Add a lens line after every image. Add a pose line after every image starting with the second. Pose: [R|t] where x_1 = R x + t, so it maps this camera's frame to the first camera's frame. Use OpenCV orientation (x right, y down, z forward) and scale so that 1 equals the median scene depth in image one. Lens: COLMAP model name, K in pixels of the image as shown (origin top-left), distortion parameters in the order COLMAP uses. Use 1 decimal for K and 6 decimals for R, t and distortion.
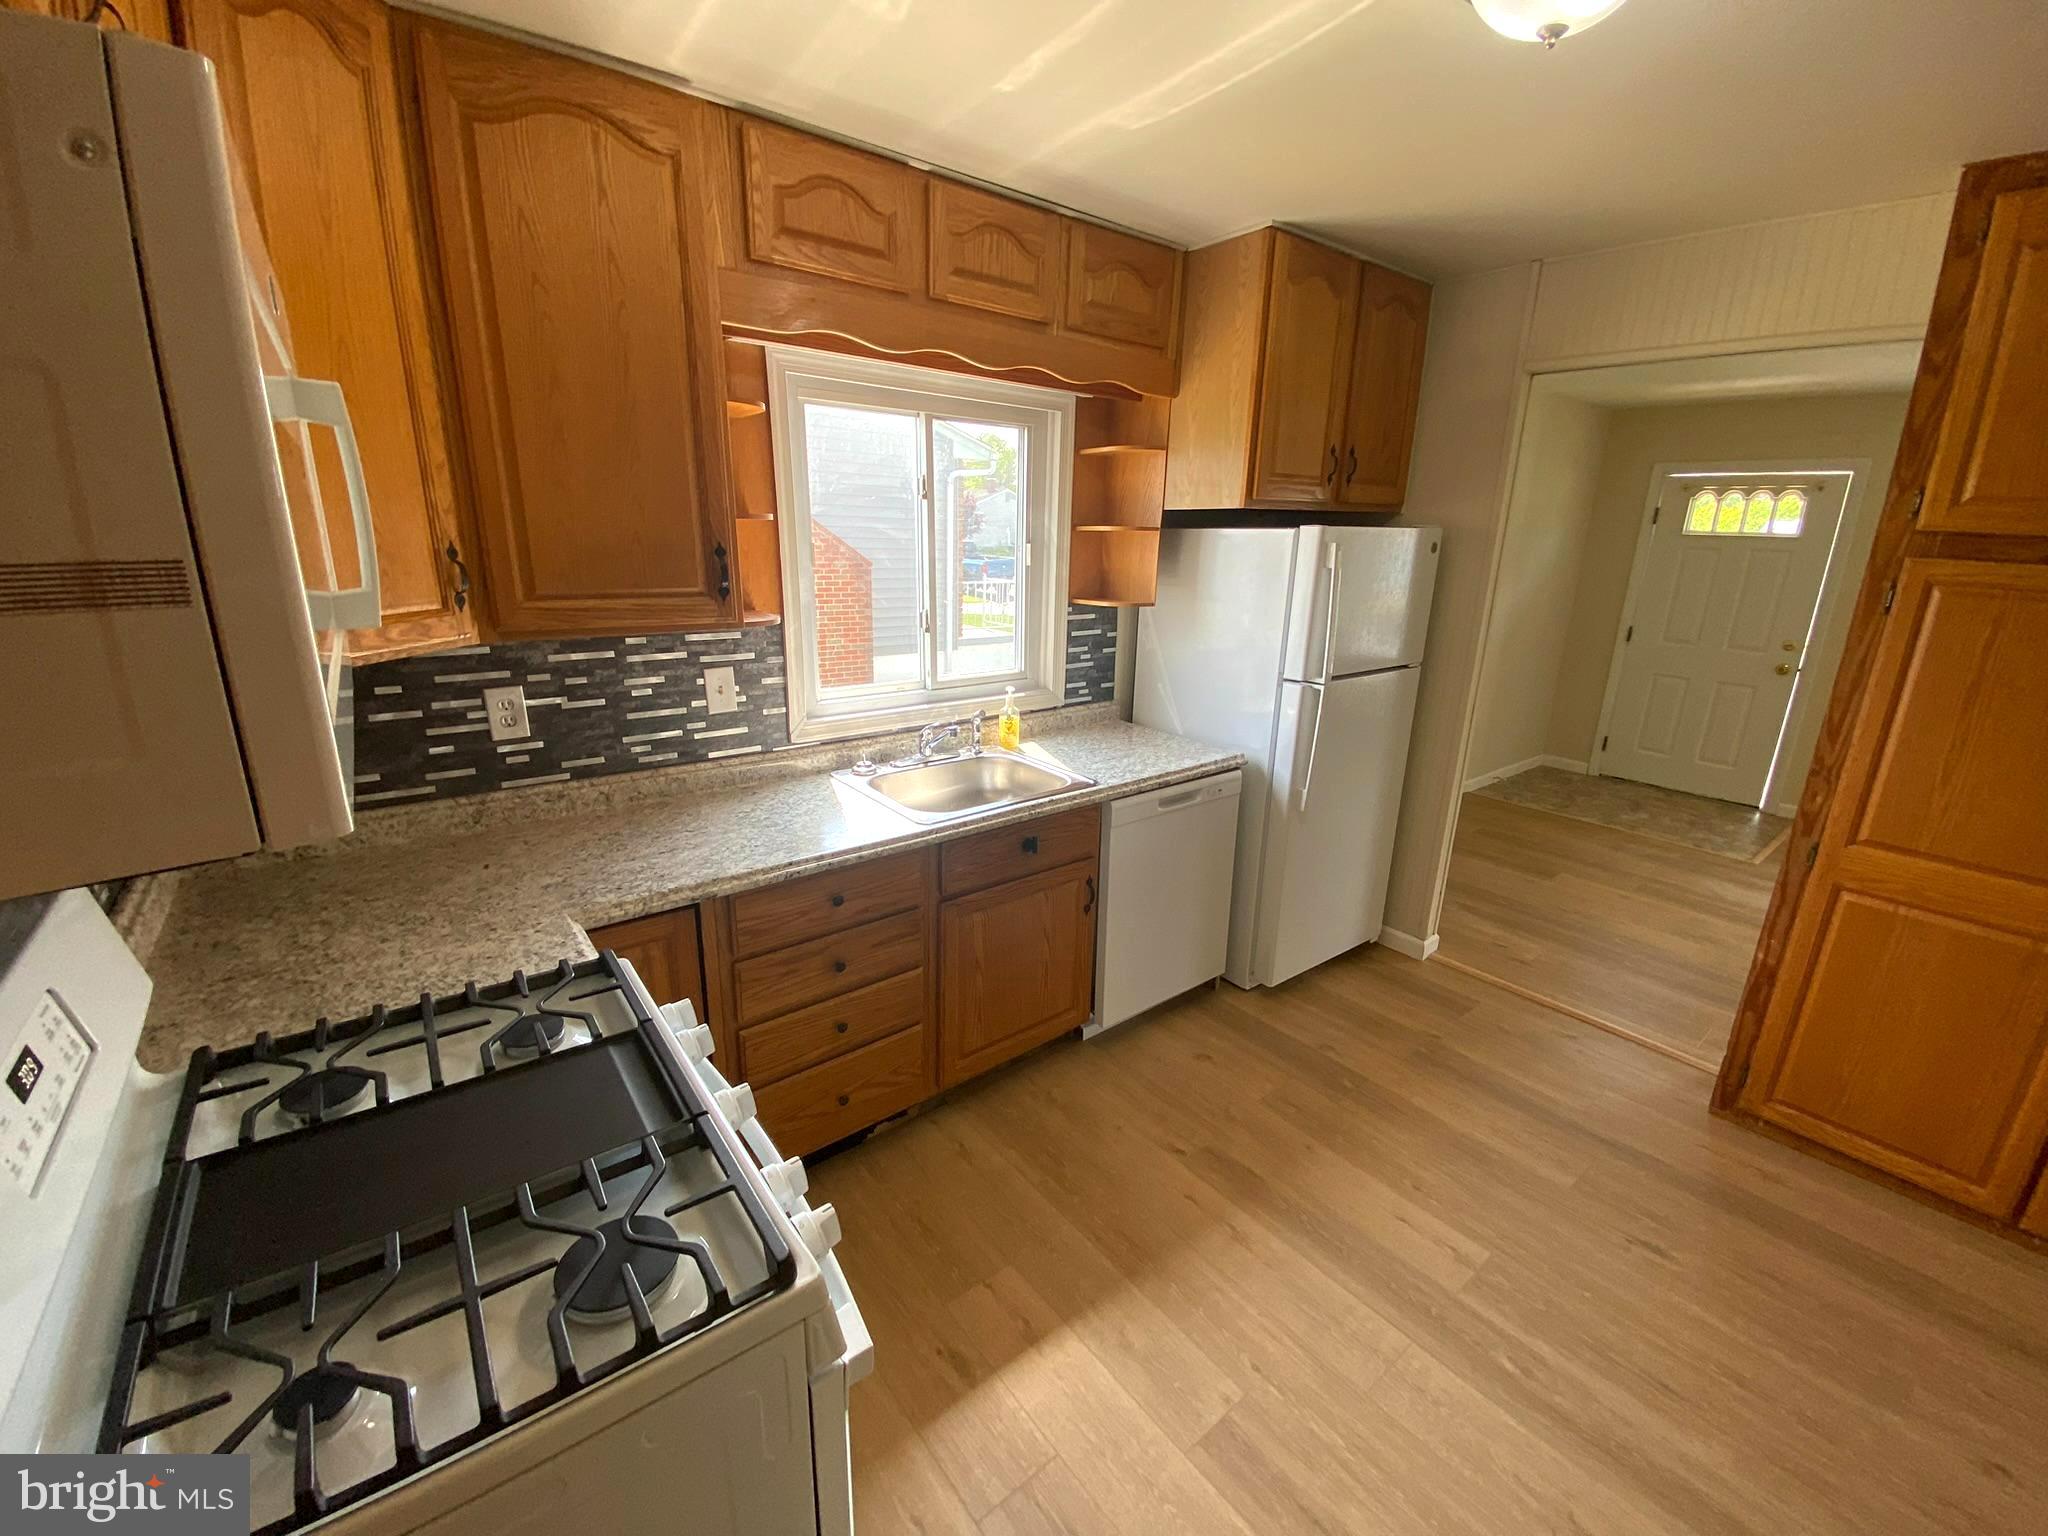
lens RADIAL K [[828.0, 0, 1031.4], [0, 828.0, 761.1], [0, 0, 1]] dist [0.001463, -0.011529]
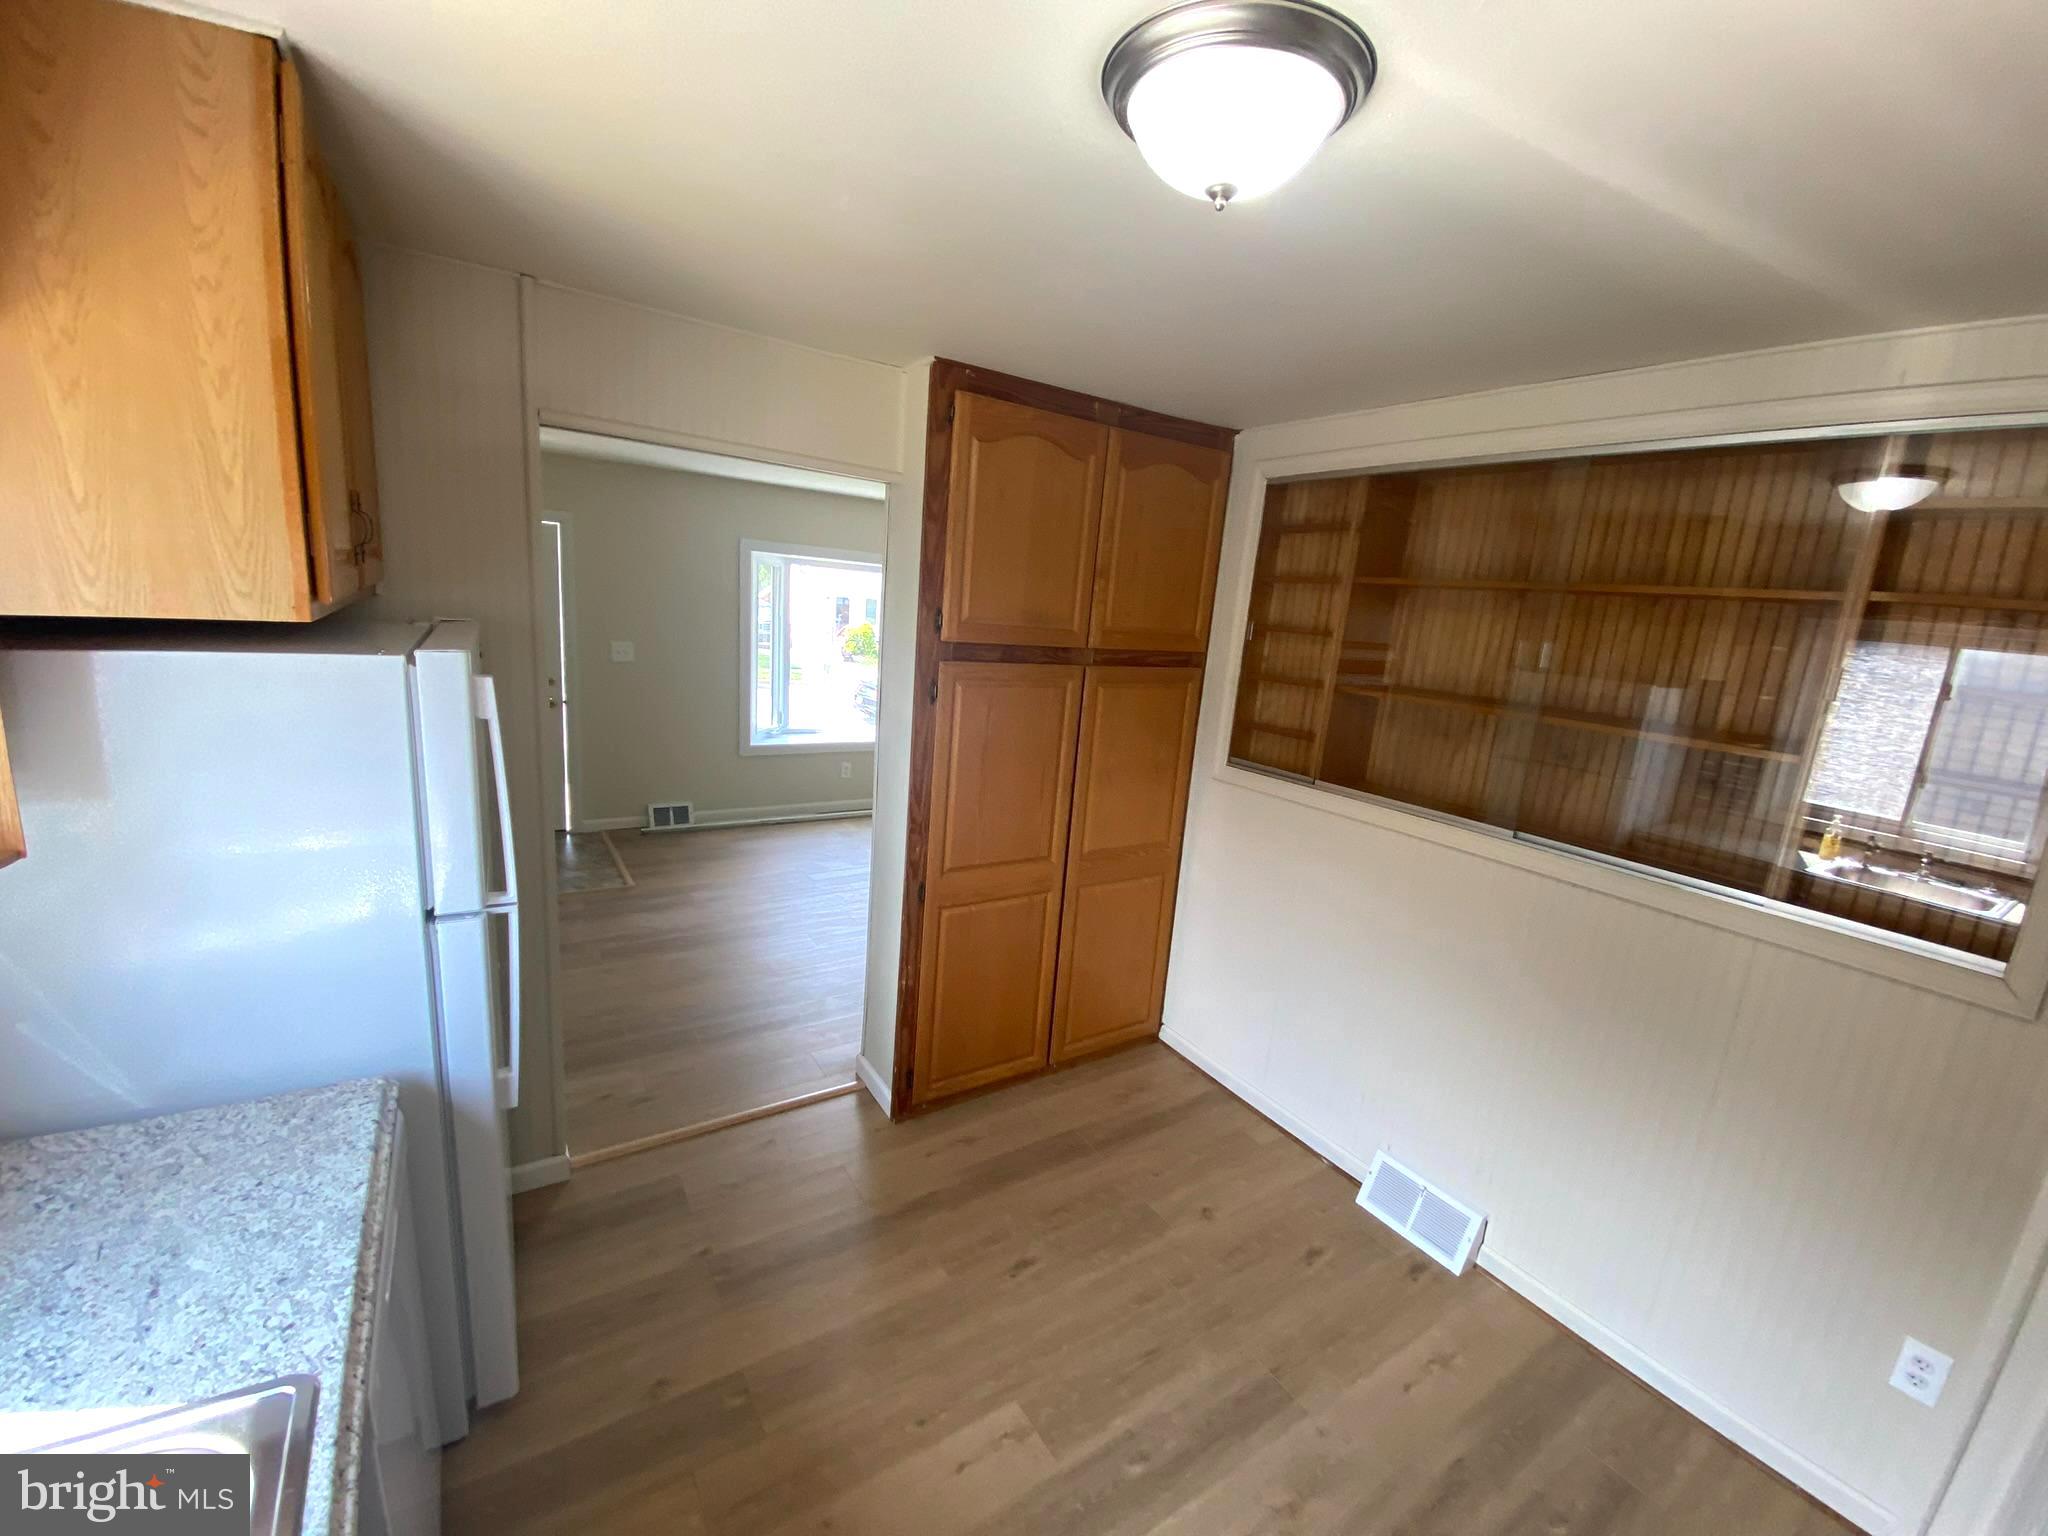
lens RADIAL K [[828.0, 0, 1010.6], [0, 828.0, 761.1], [0, 0, 1]] dist [0.001463, -0.011529]
pose [[0.107153, -0.208781, 0.972075, -0.202975], [0.197549, 0.962681, 0.184987, -0.271425], [-0.974419, 0.172211, 0.144399, 0.632589]]
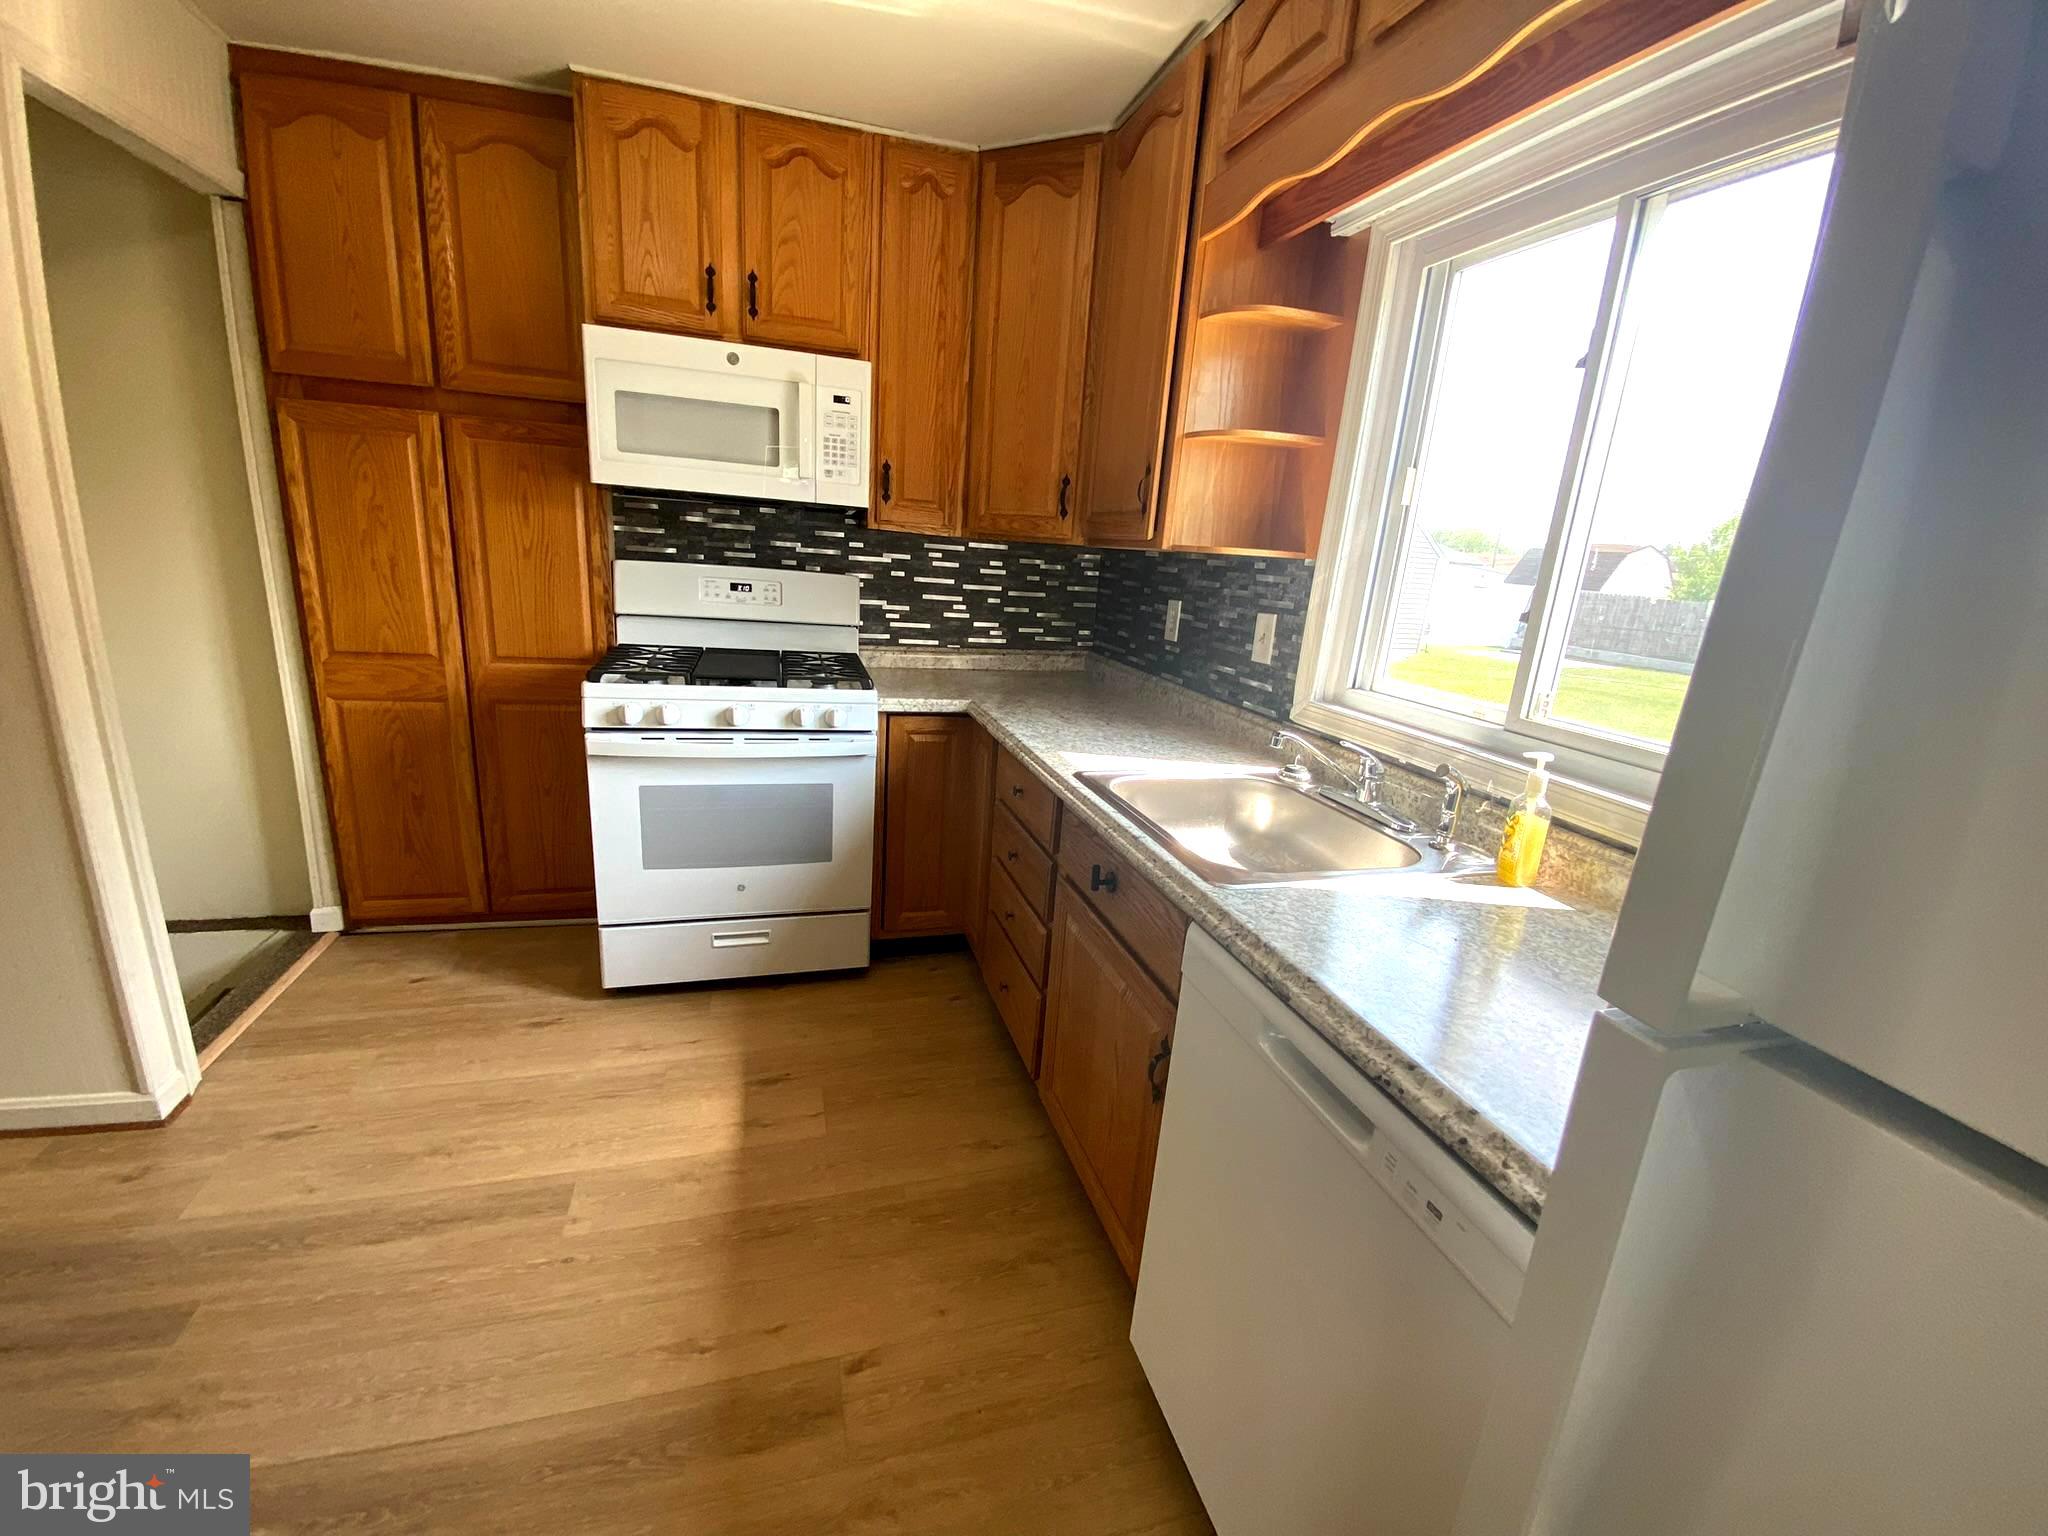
lens RADIAL K [[823.8, 0, 1023.7], [0, 823.8, 769.0], [0, 0, 1]] dist [-0.009867, -0.003954]
pose [[-0.361258, 0.194353, -0.911987, 0.607566], [-0.316383, 0.894472, 0.315946, -0.164140], [0.877151, 0.402675, -0.261645, 1.086373]]
